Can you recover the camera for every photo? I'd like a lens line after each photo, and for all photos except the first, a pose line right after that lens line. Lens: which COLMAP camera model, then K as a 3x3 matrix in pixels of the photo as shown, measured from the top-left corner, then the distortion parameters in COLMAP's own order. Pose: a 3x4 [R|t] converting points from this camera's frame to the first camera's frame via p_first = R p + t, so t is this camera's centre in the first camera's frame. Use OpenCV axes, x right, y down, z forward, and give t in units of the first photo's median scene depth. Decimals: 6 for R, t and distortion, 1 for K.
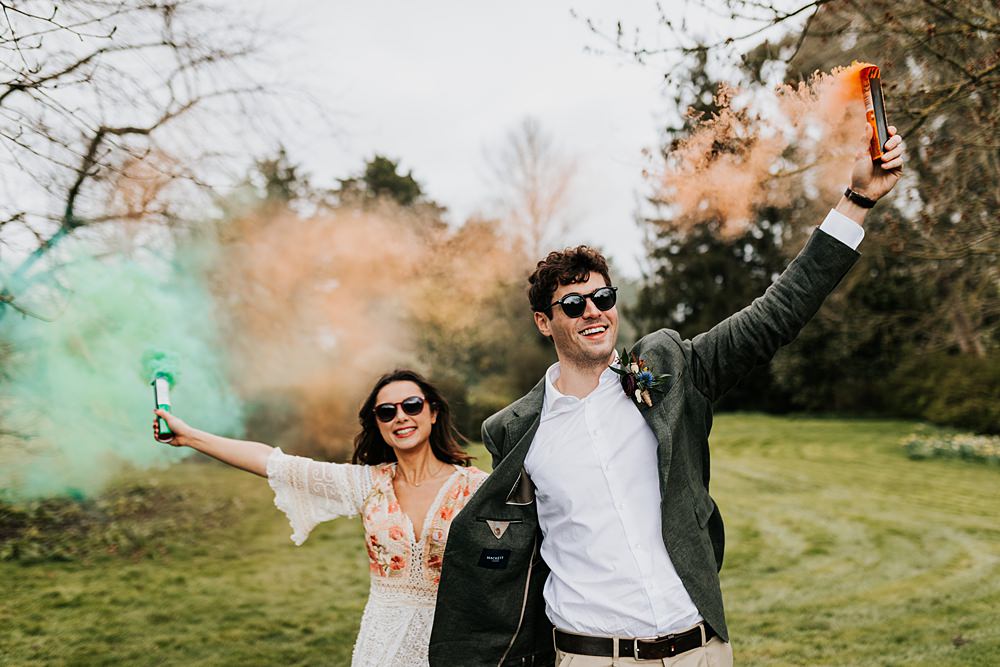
lens RADIAL K [[963.9, 0, 500.0], [0, 963.9, 333.5], [0, 0, 1]] dist [0.004133, 0.019149]
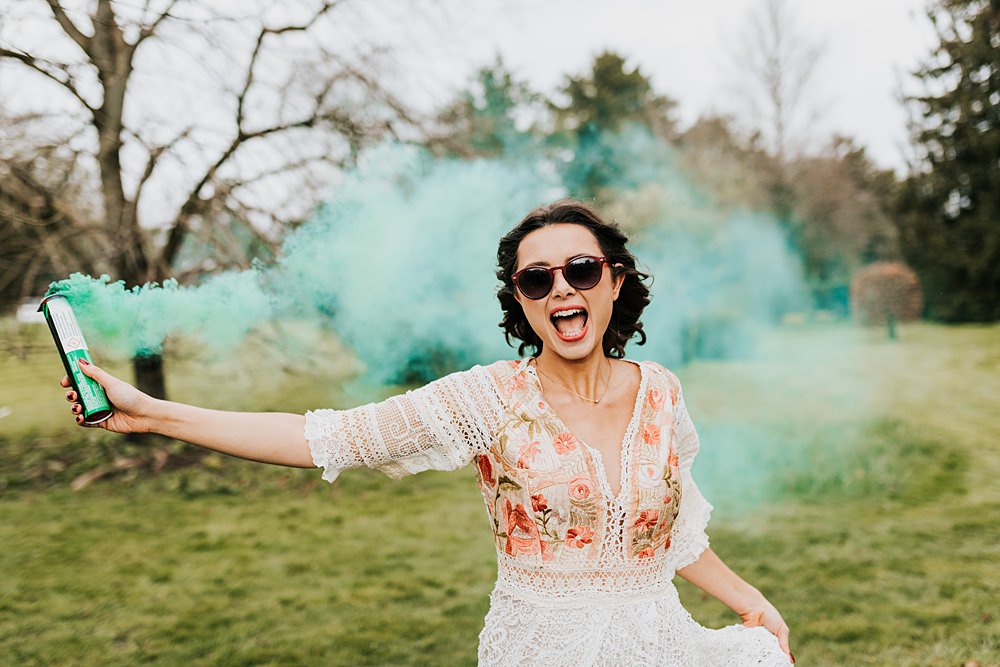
lens RADIAL K [[963.9, 0, 500.0], [0, 963.9, 333.5], [0, 0, 1]] dist [0.004133, 0.019149]
pose [[0.965869, -0.014822, -0.258605, 0.053315], [0.037939, 0.995690, 0.084632, 0.010093], [0.256236, -0.091555, 0.962268, 0.184028]]
